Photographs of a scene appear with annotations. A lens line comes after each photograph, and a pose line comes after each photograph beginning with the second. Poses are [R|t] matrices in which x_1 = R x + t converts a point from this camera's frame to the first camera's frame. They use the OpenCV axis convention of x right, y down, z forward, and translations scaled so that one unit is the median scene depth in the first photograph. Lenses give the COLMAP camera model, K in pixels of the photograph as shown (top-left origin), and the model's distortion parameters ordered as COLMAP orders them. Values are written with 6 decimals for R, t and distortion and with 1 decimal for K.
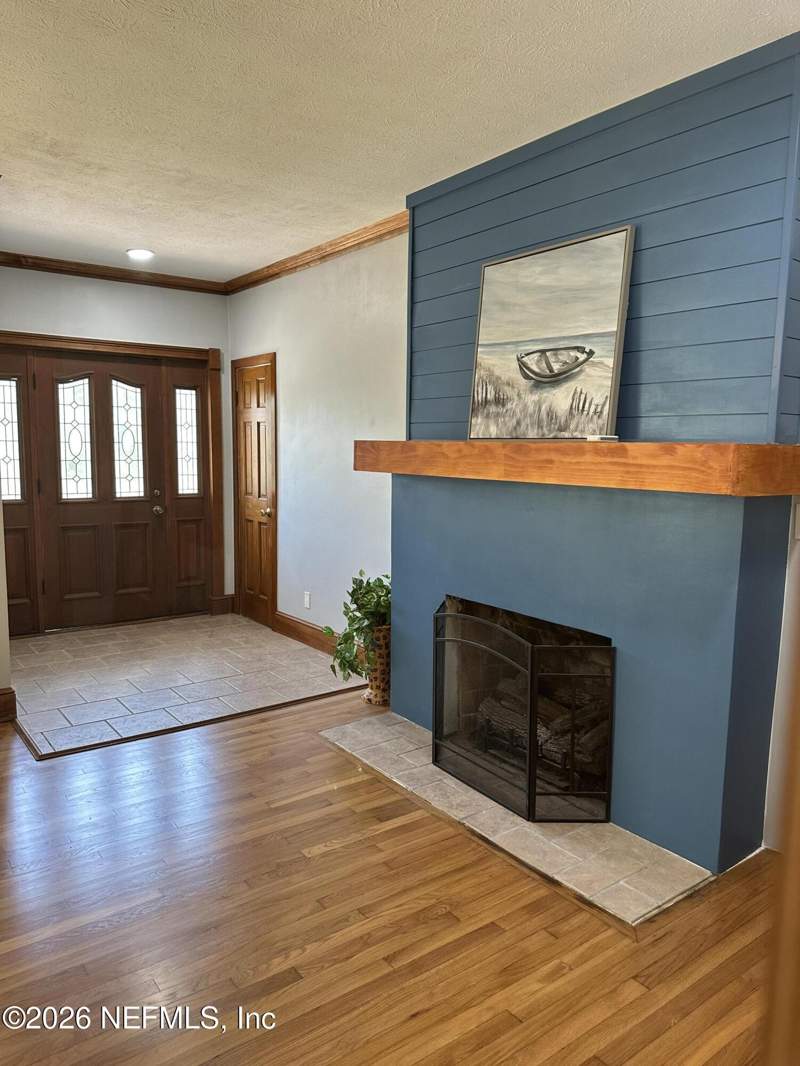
lens RADIAL K [[745.8, 0, 400.1], [0, 745.8, 530.6], [0, 0, 1]] dist [0.048495, -0.031321]
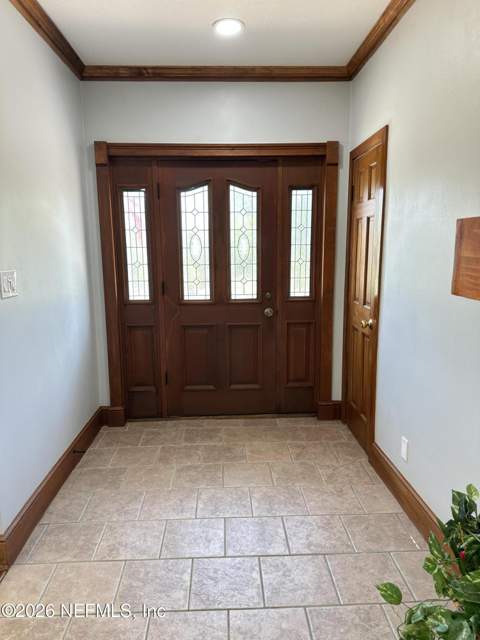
lens RADIAL K [[447.8, 0, 242.7], [0, 447.8, 322.0], [0, 0, 1]] dist [0.048495, -0.031321]
pose [[0.826981, 0.066238, -0.558314, -0.011879], [-0.039268, 0.997416, 0.060167, -0.051105], [0.560857, -0.027833, 0.827445, 0.492437]]
